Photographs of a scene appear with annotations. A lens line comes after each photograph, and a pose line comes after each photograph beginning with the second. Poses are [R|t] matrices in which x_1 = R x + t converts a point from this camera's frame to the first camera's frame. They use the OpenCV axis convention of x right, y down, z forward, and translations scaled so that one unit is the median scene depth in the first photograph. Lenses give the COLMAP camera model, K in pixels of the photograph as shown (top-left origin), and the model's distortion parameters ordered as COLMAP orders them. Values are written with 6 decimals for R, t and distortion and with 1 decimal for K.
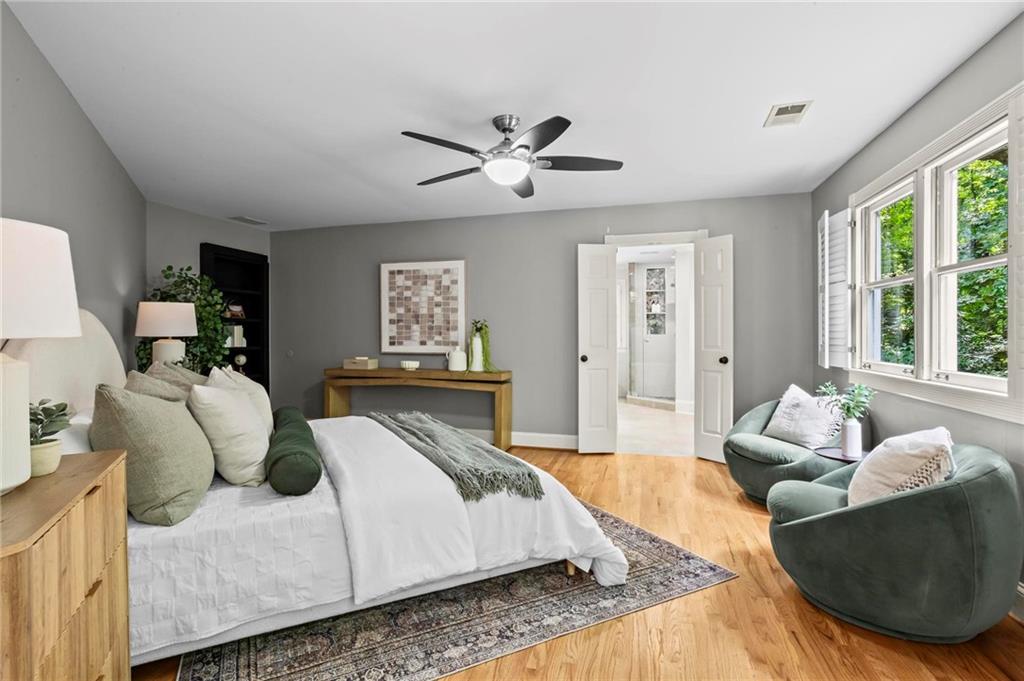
lens RADIAL K [[500.9, 0, 510.9], [0, 500.9, 335.6], [0, 0, 1]] dist [-0.023514, 0.010522]
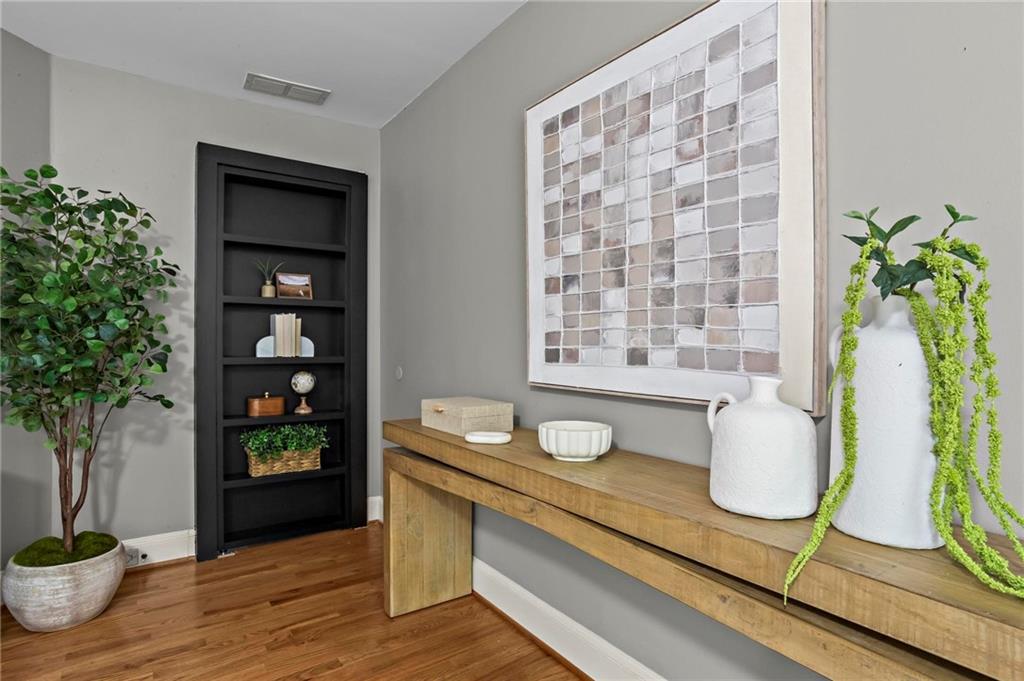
lens RADIAL K [[533.6, 0, 493.3], [0, 533.6, 342.7], [0, 0, 1]] dist [-0.034683, 0.002859]
pose [[0.753989, 0.003480, -0.656877, -0.049730], [-0.007828, 0.999963, -0.003687, 0.009052], [0.656840, 0.007922, 0.753988, 0.744019]]
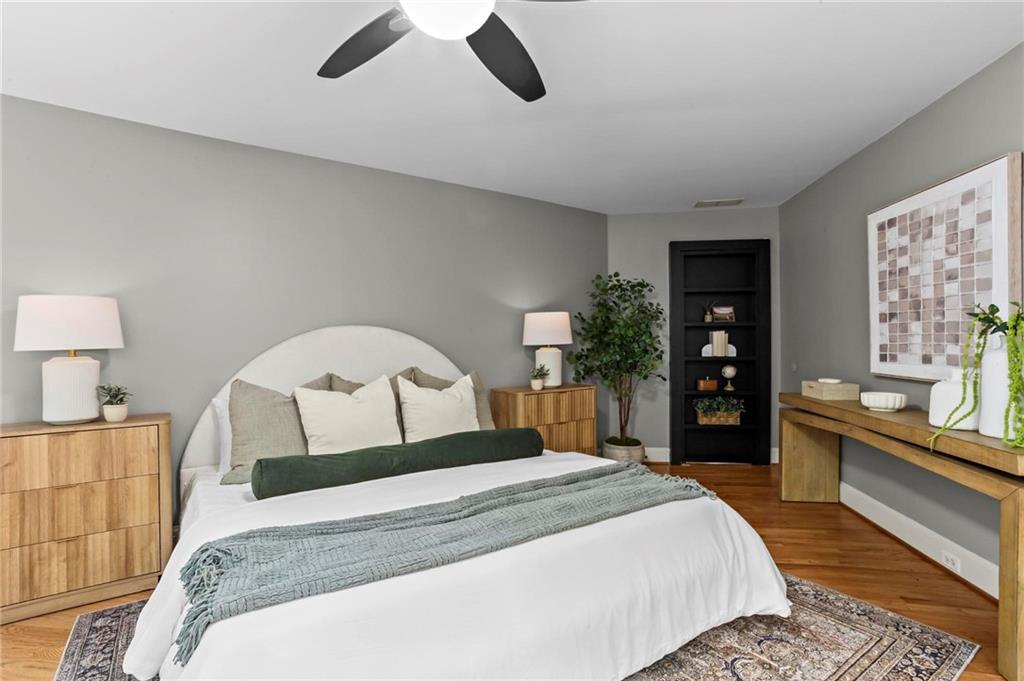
lens RADIAL K [[500.9, 0, 514.0], [0, 500.9, 350.7], [0, 0, 1]] dist [-0.023514, 0.010522]
pose [[0.137740, 0.018373, -0.990298, 0.243790], [0.003544, 0.999812, 0.019043, -0.003978], [0.990462, -0.006133, 0.137649, 0.542498]]
